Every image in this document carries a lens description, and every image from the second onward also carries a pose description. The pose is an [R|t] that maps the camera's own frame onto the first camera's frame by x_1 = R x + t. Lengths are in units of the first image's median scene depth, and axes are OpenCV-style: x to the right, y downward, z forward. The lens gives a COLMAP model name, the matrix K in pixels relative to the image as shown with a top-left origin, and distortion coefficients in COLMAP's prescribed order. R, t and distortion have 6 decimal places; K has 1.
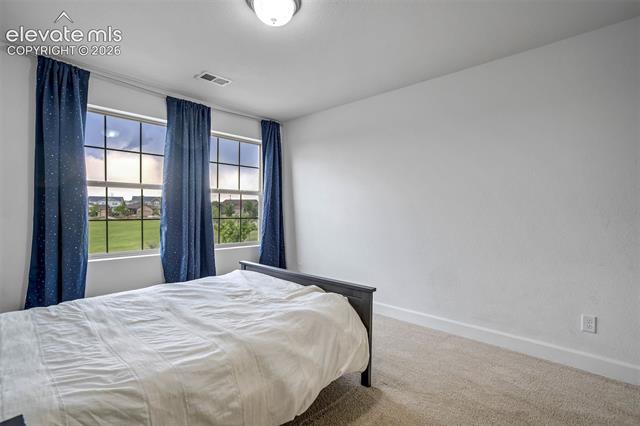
lens RADIAL K [[297.7, 0, 320.1], [0, 297.7, 214.4], [0, 0, 1]] dist [-0.041721, 0.021558]
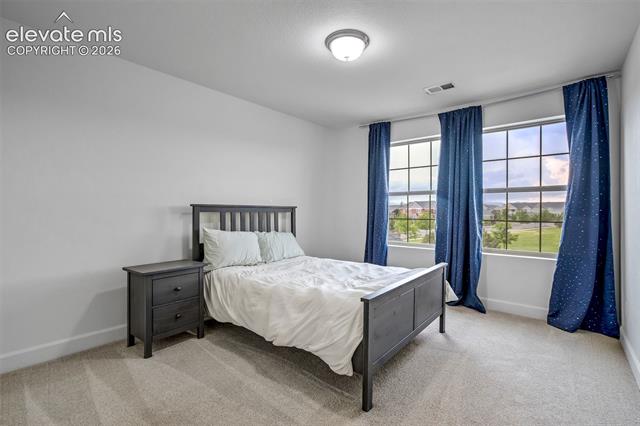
lens RADIAL K [[297.7, 0, 320.1], [0, 297.7, 214.4], [0, 0, 1]] dist [-0.041721, 0.021558]
pose [[0.053308, -0.005623, -0.998562, 0.566967], [-0.018636, 0.999804, -0.006625, 0.009523], [0.998404, 0.018963, 0.053193, 0.443312]]
